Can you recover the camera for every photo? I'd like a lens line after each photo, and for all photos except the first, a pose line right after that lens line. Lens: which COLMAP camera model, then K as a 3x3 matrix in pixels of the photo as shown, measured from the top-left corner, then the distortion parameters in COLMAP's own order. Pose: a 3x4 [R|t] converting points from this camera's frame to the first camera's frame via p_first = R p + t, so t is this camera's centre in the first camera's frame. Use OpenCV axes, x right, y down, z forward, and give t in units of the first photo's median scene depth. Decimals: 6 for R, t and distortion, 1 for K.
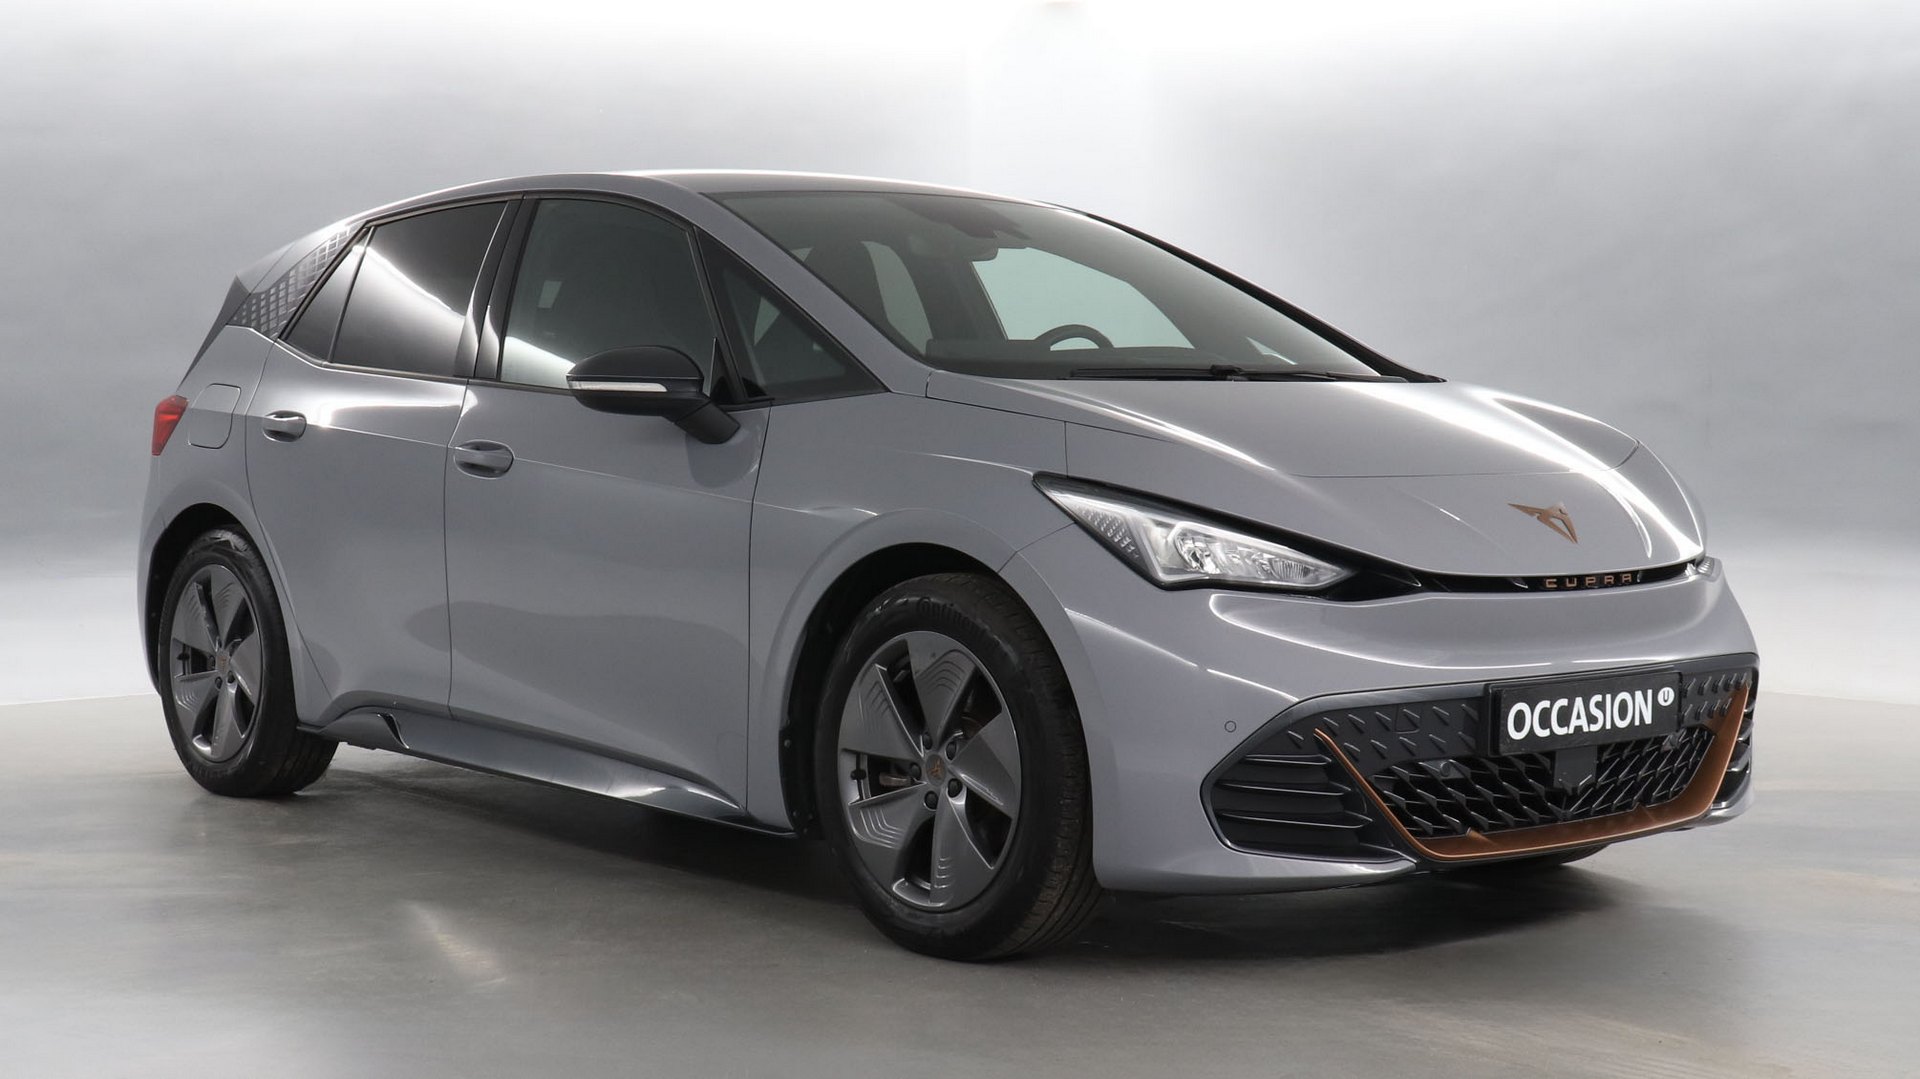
lens RADIAL K [[3160.7, 0, 960.0], [0, 3160.7, 539.5], [0, 0, 1]] dist [-0.001974, 0.117053]
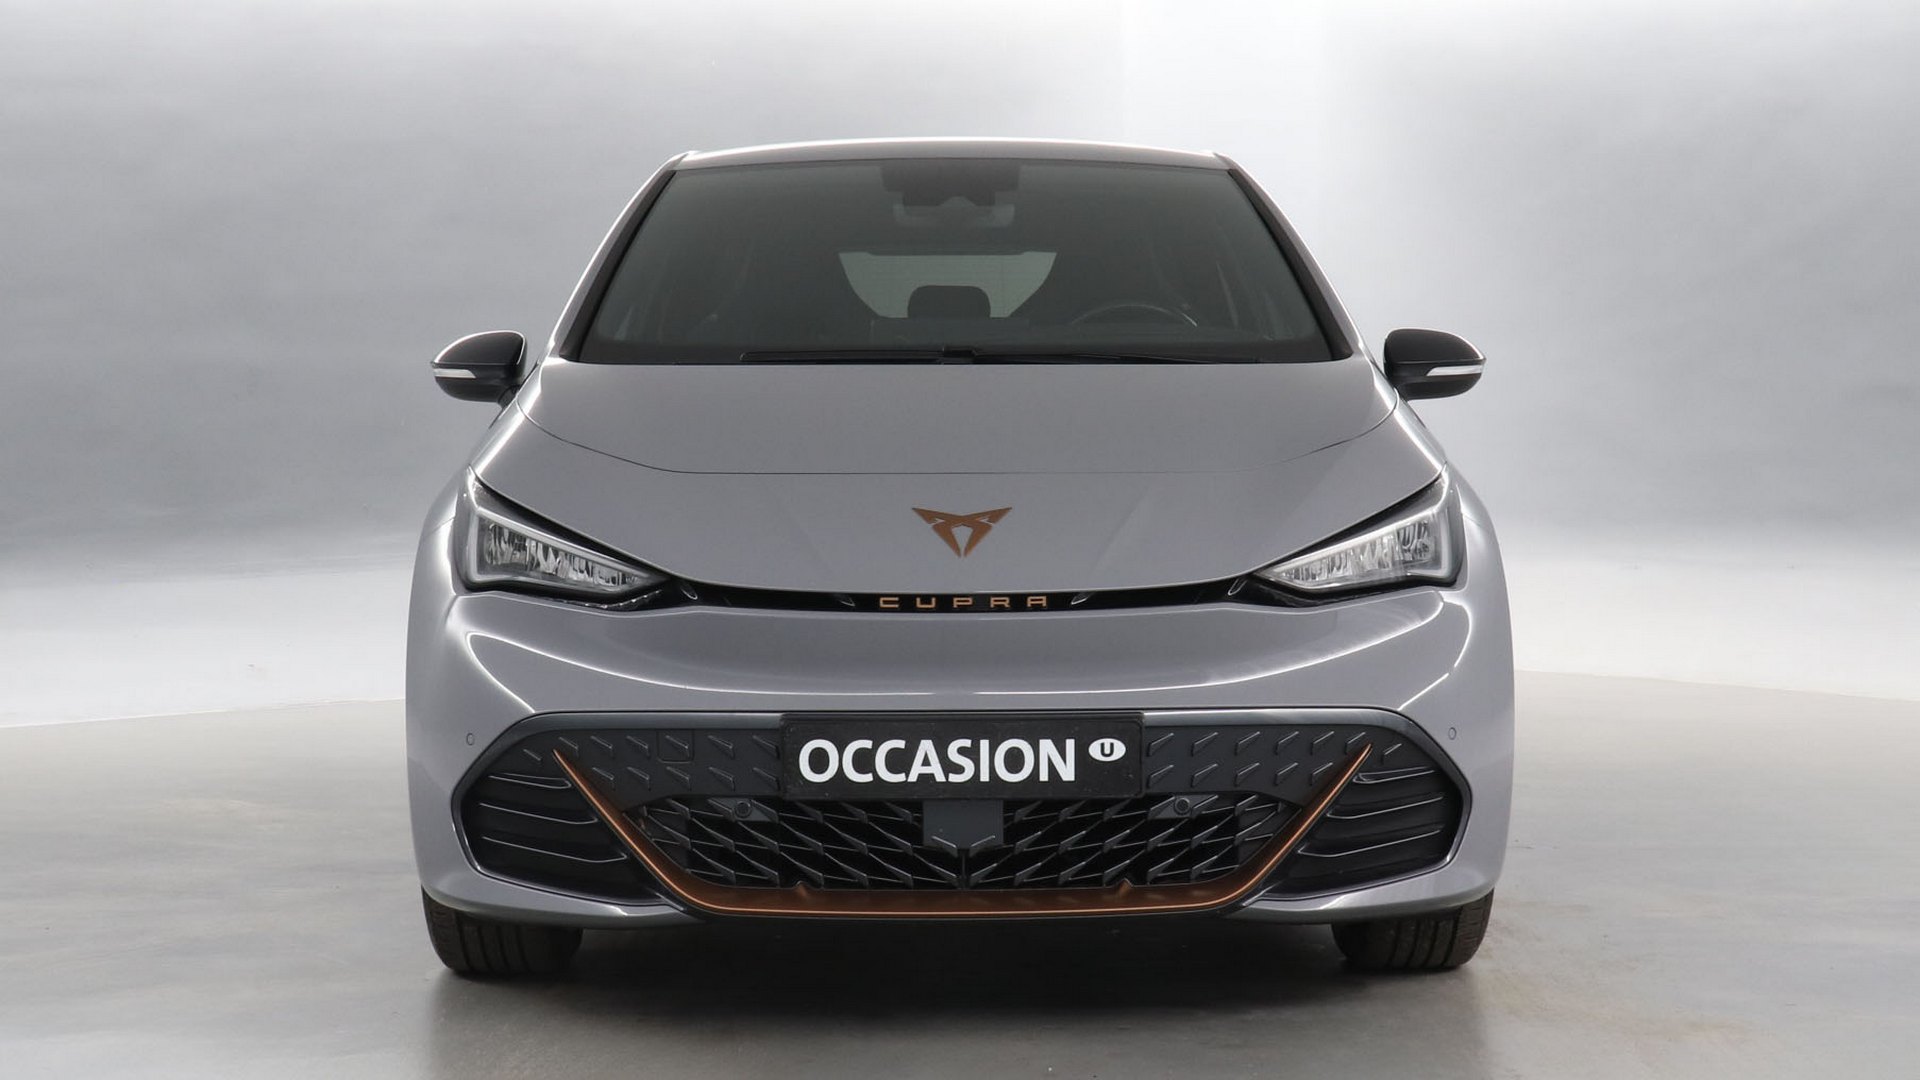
lens RADIAL K [[3160.7, 0, 960.0], [0, 3160.7, 540.0], [0, 0, 1]] dist [-0.001974, 0.117053]
pose [[0.759400, 0.031829, -0.649845, 0.746330], [-0.029900, 0.999455, 0.014012, -0.015193], [0.649937, 0.008790, 0.759938, 0.367026]]
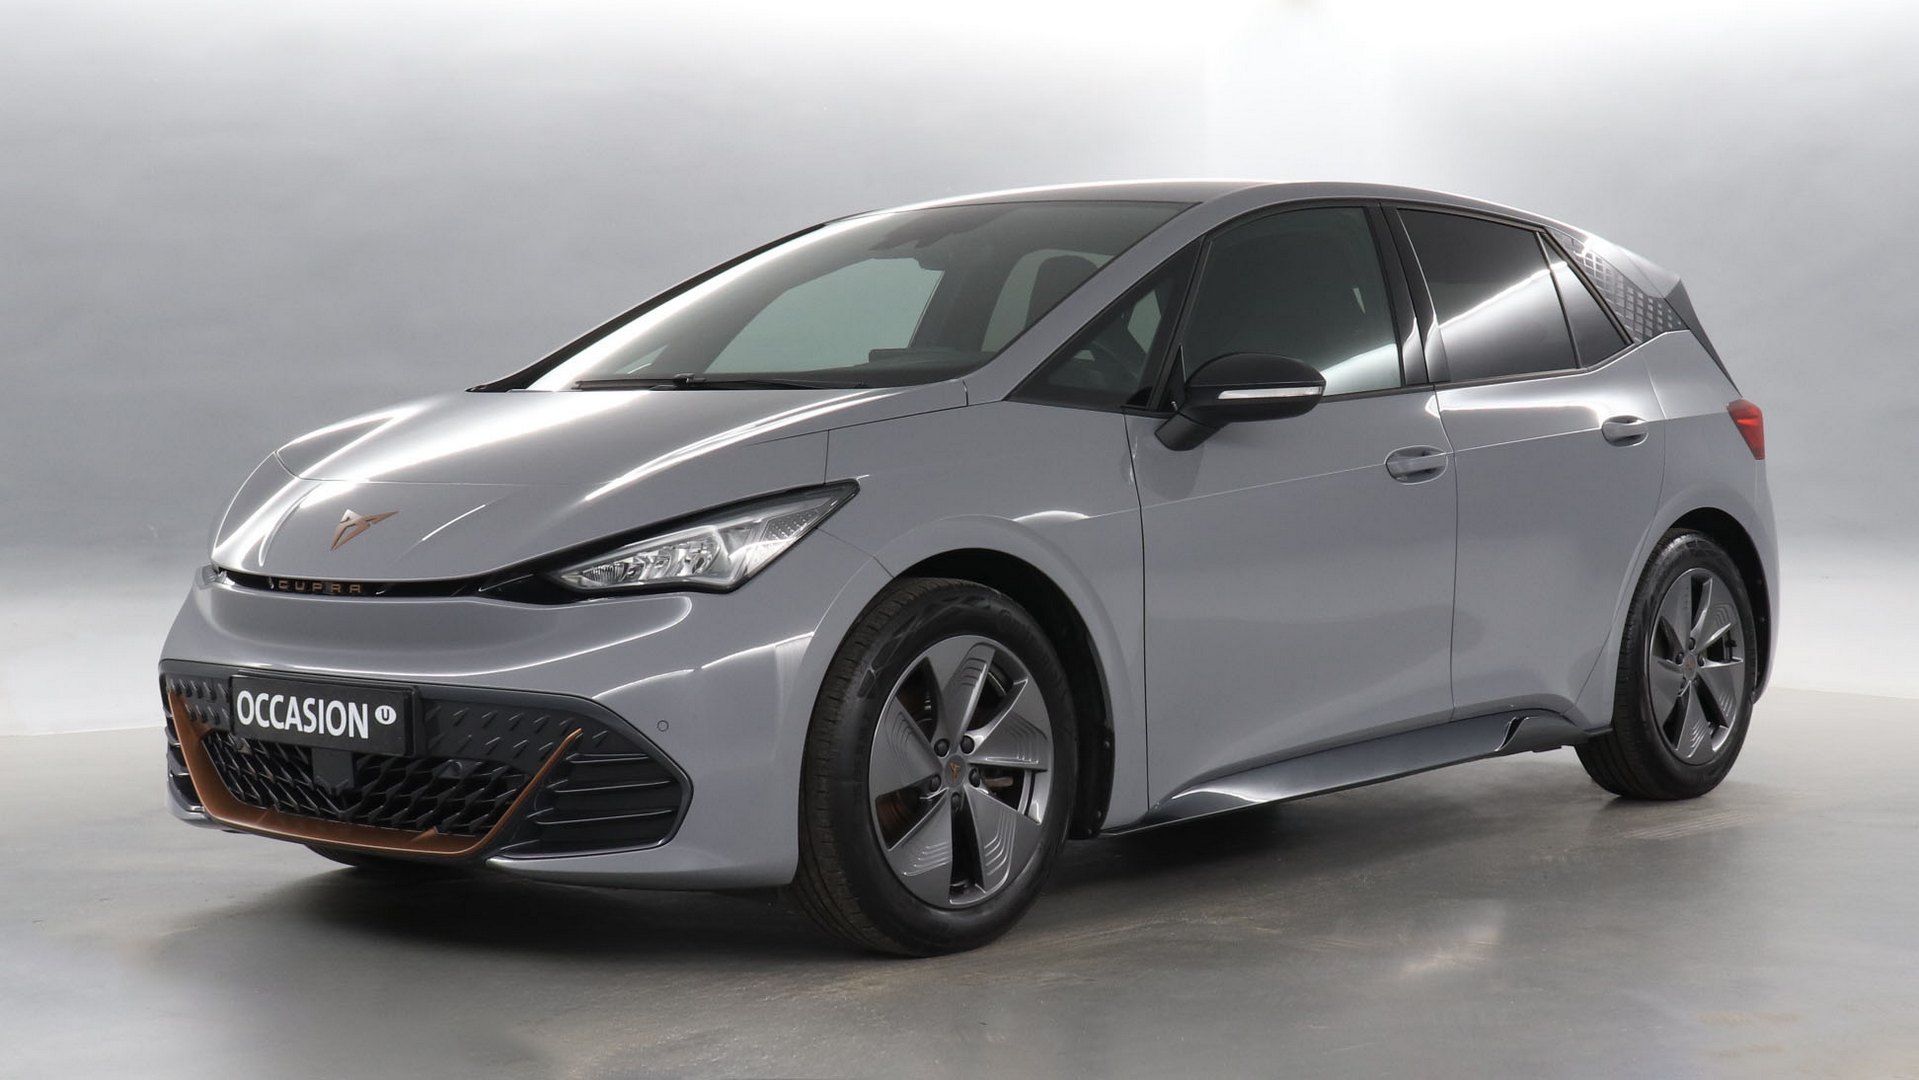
lens RADIAL K [[3159.0, 0, 959.5], [0, 3159.0, 540.0], [0, 0, 1]] dist [-0.001974, 0.117053]
pose [[0.089425, 0.044180, -0.995013, 1.248031], [-0.043858, 0.998221, 0.040381, -0.053179], [0.995027, 0.040028, 0.091204, 1.121009]]
